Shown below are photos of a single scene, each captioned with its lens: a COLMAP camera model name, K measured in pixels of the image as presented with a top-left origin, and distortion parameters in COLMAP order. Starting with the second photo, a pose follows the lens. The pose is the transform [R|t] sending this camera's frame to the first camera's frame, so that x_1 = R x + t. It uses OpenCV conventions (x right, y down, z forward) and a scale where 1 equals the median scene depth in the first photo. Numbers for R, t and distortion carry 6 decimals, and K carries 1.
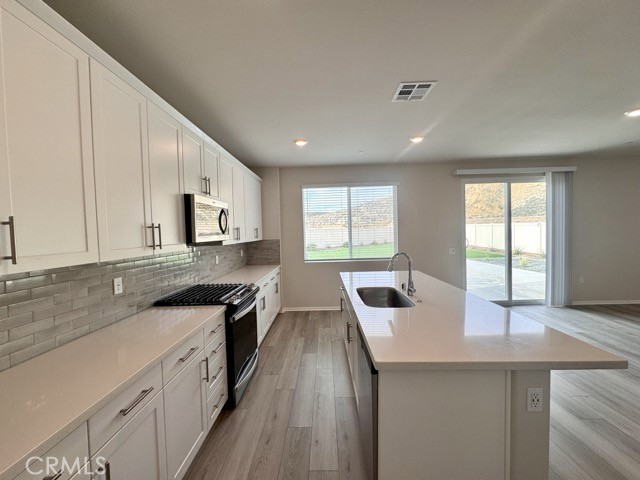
lens RADIAL K [[255.8, 0, 318.6], [0, 255.8, 239.2], [0, 0, 1]] dist [-0.000934, 0.000020]
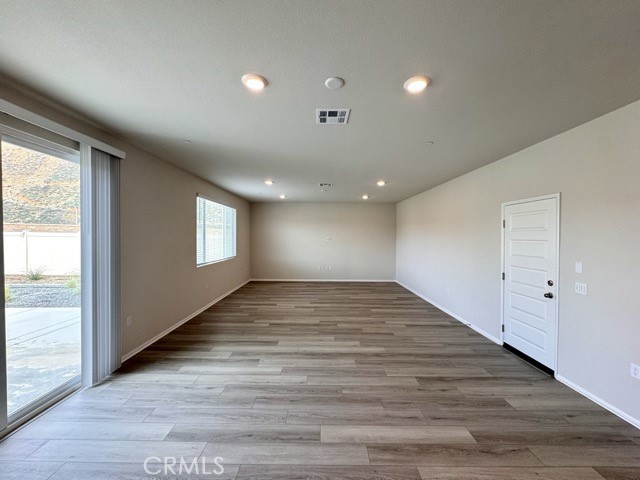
lens RADIAL K [[255.8, 0, 318.6], [0, 255.8, 239.2], [0, 0, 1]] dist [-0.000934, 0.000020]
pose [[-0.024377, 0.013134, 0.999617, 0.323914], [0.029902, 0.999476, -0.012403, -0.035154], [-0.999256, 0.029588, -0.024757, 0.492595]]
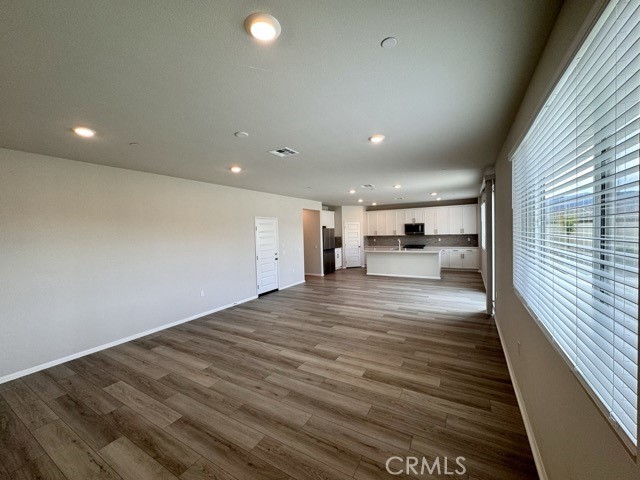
lens RADIAL K [[255.8, 0, 318.6], [0, 255.8, 239.2], [0, 0, 1]] dist [-0.000934, 0.000020]
pose [[-0.475953, 0.064557, -0.877098, 2.125835], [0.012167, 0.997690, 0.066831, -0.106026], [0.879386, 0.021136, -0.475639, 0.860715]]
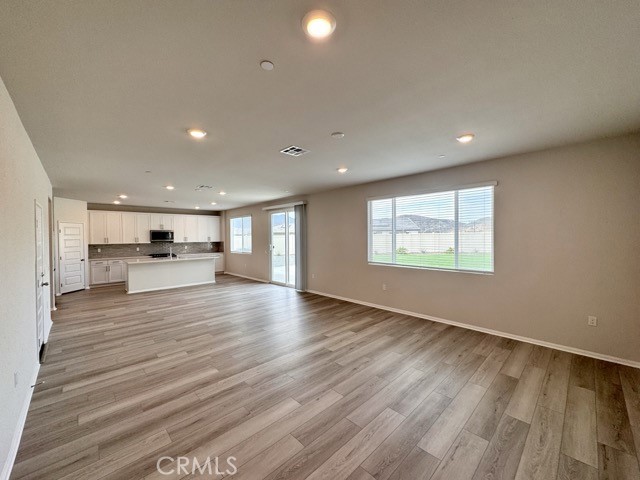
lens RADIAL K [[255.8, 0, 318.6], [0, 255.8, 239.2], [0, 0, 1]] dist [-0.000934, 0.000020]
pose [[0.711379, 0.026120, -0.702323, 2.084716], [-0.030949, 0.999504, 0.005825, -0.062324], [0.702127, 0.017592, 0.711835, -0.041835]]
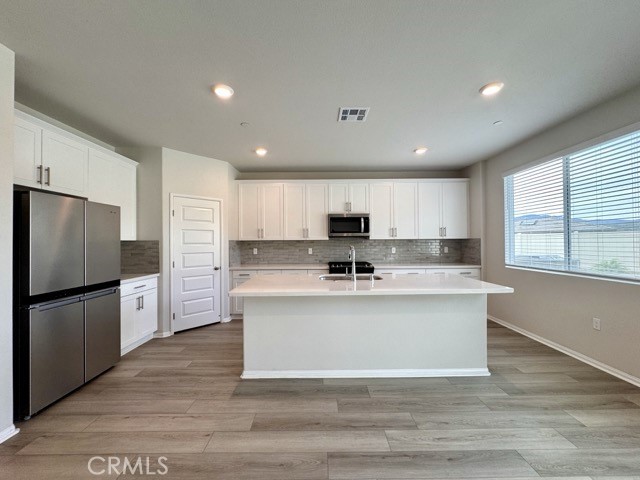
lens RADIAL K [[255.8, 0, 318.6], [0, 255.8, 239.2], [0, 0, 1]] dist [-0.000934, 0.000020]
pose [[0.032337, 0.016599, -0.999339, 0.757617], [-0.024037, 0.999586, 0.015825, 0.003425], [0.999188, 0.023510, 0.032723, 0.384746]]
